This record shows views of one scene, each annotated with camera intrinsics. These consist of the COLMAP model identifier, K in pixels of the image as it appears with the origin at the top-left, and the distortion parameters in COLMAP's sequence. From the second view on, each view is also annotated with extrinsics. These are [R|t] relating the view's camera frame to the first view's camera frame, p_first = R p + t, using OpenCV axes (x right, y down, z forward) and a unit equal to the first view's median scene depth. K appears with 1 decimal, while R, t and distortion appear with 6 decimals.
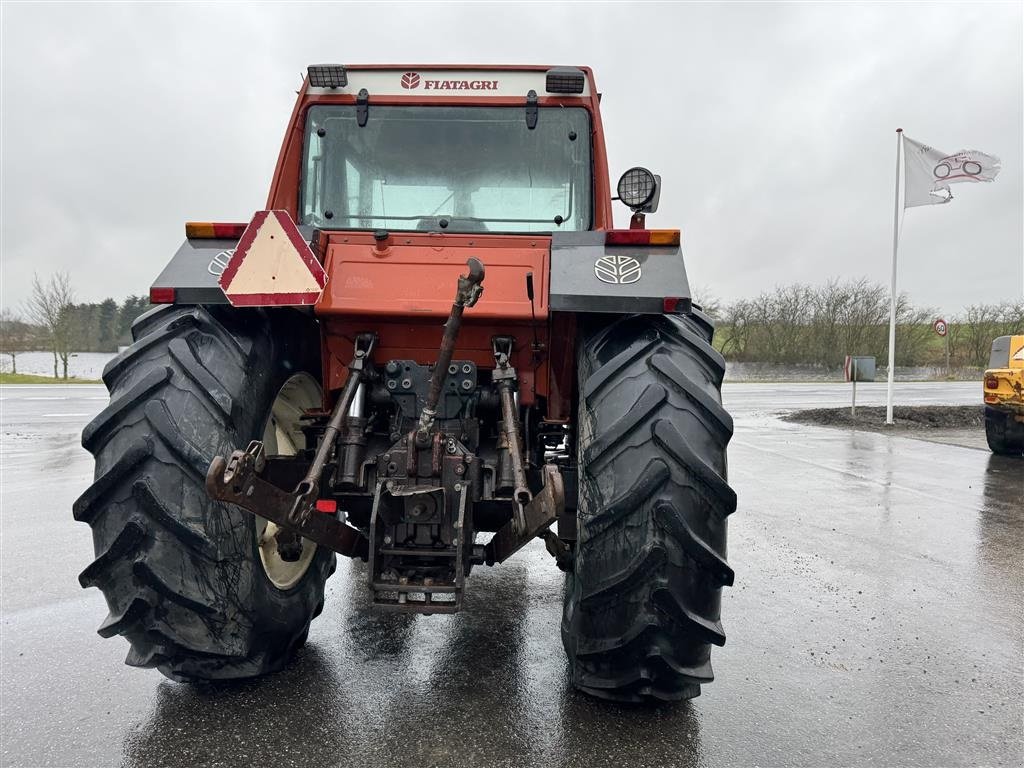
lens RADIAL K [[701.8, 0, 512.0], [0, 701.8, 384.0], [0, 0, 1]] dist [0.056525, -0.000411]
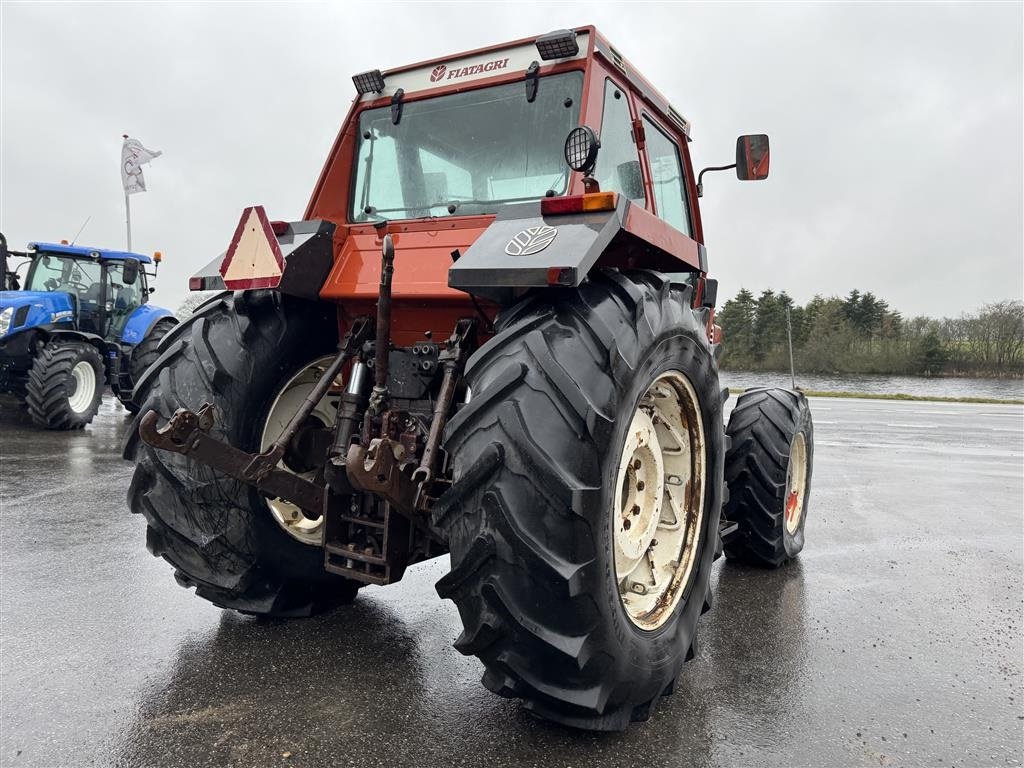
lens RADIAL K [[708.5, 0, 512.0], [0, 708.5, 384.0], [0, 0, 1]] dist [0.125113, -0.204473]
pose [[0.878072, 0.035777, -0.477189, 0.495858], [-0.043172, 0.999057, -0.004536, 0.025548], [0.476577, 0.024584, 0.878789, 0.149525]]
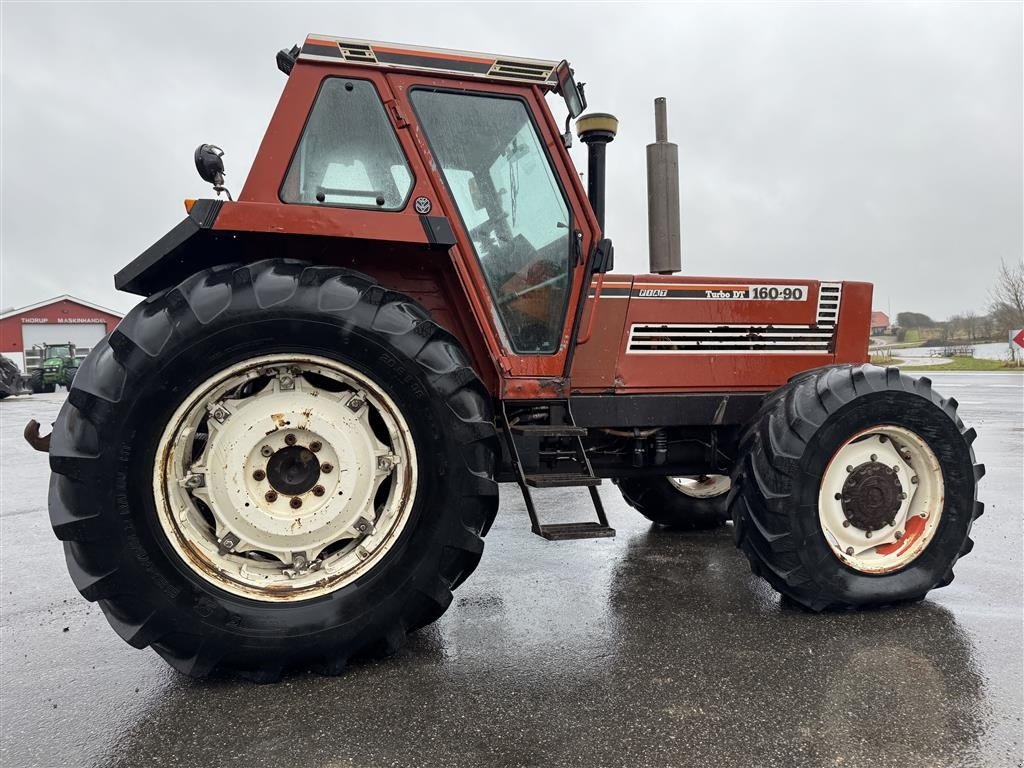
lens RADIAL K [[708.5, 0, 512.0], [0, 708.5, 384.0], [0, 0, 1]] dist [0.125113, -0.204473]
pose [[0.301026, 0.019657, -0.953413, 1.192647], [-0.005753, 0.999807, 0.018797, 0.015390], [0.953599, -0.000173, 0.301081, 1.007293]]
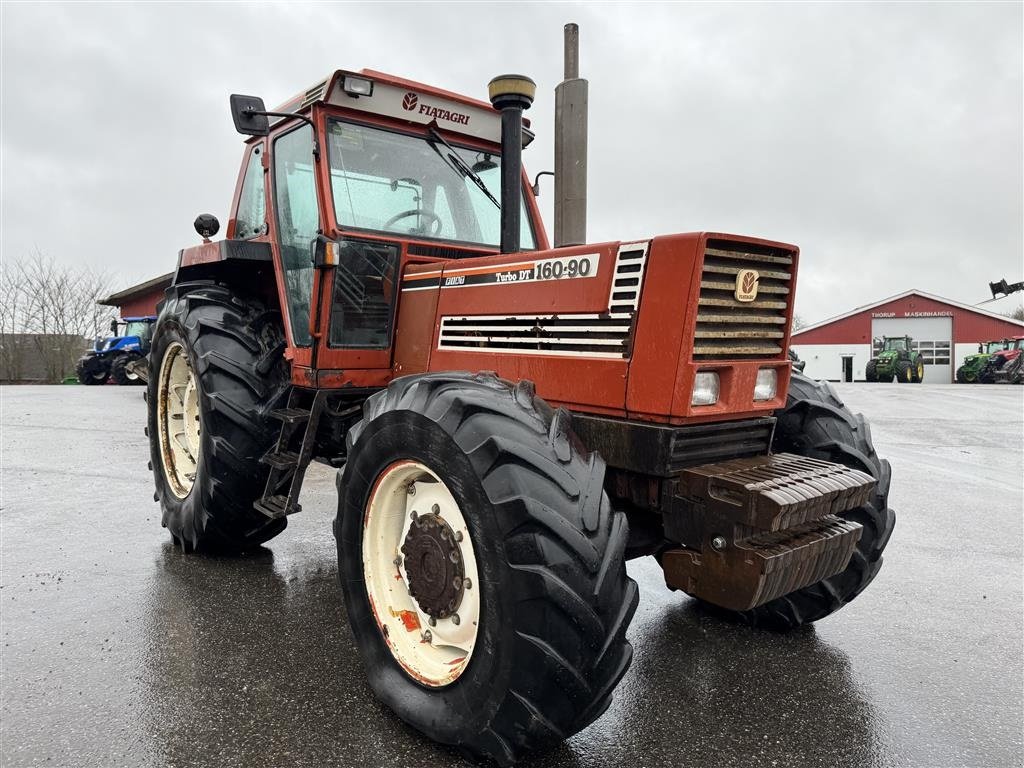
lens RADIAL K [[708.5, 0, 512.0], [0, 708.5, 384.0], [0, 0, 1]] dist [0.125113, -0.204473]
pose [[-0.736205, 0.008188, -0.676709, 0.732269], [-0.043393, 0.997298, 0.059274, -0.034421], [0.675366, 0.073002, -0.733861, 2.522453]]
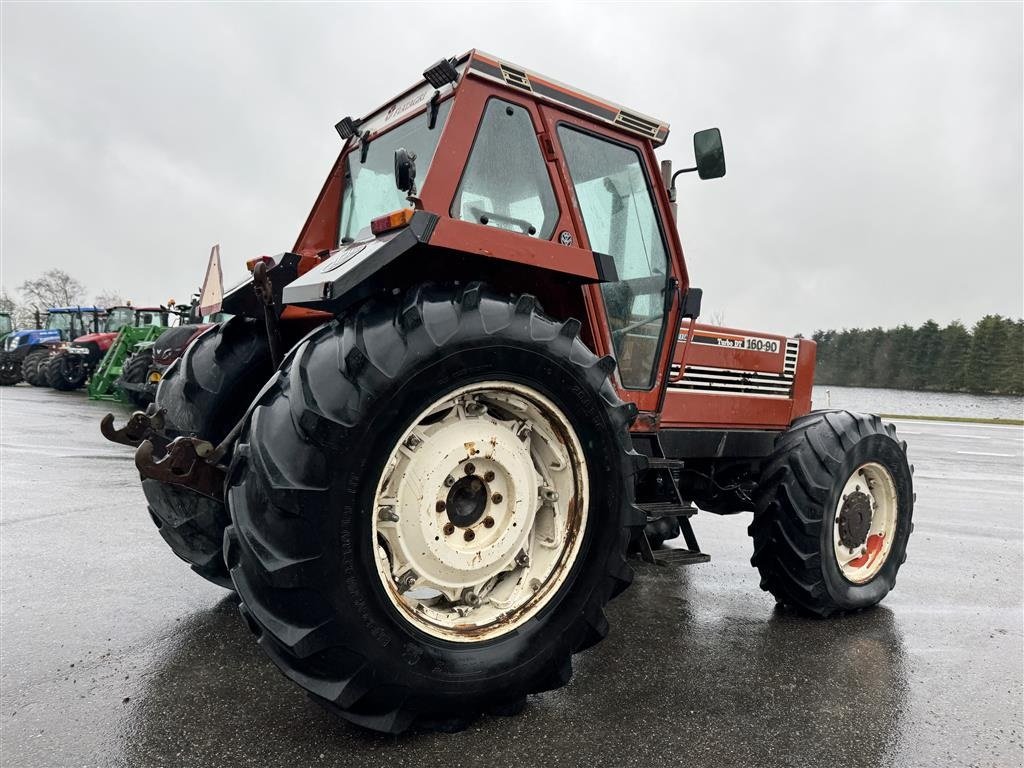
lens RADIAL K [[712.5, 0, 513.2], [0, 712.5, 388.0], [0, 0, 1]] dist [0.127726, -0.213211]
pose [[0.635060, 0.027156, -0.771985, 0.932406], [-0.059054, 0.998164, -0.013467, 0.014942], [0.770202, 0.054141, 0.635498, 0.472445]]
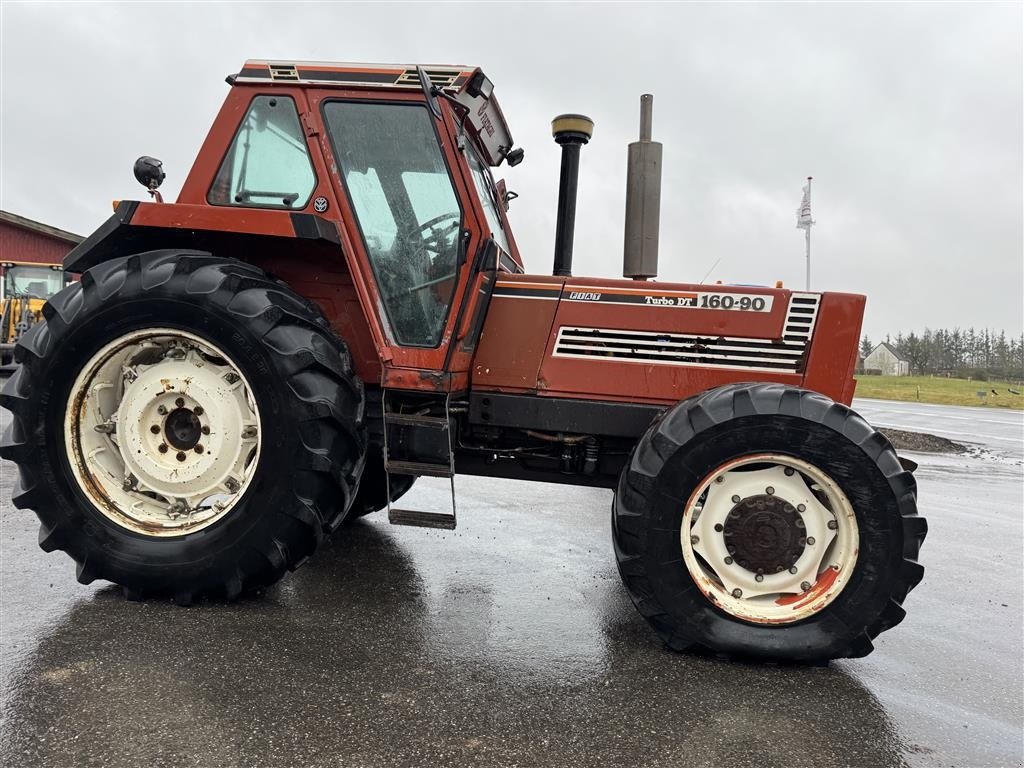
lens RADIAL K [[708.5, 0, 512.0], [0, 708.5, 384.0], [0, 0, 1]] dist [0.125113, -0.204473]
pose [[-0.063049, 0.015081, -0.997897, 1.293412], [-0.084632, 0.996203, 0.020403, 0.012865], [0.994416, 0.085741, -0.061533, 1.597626]]
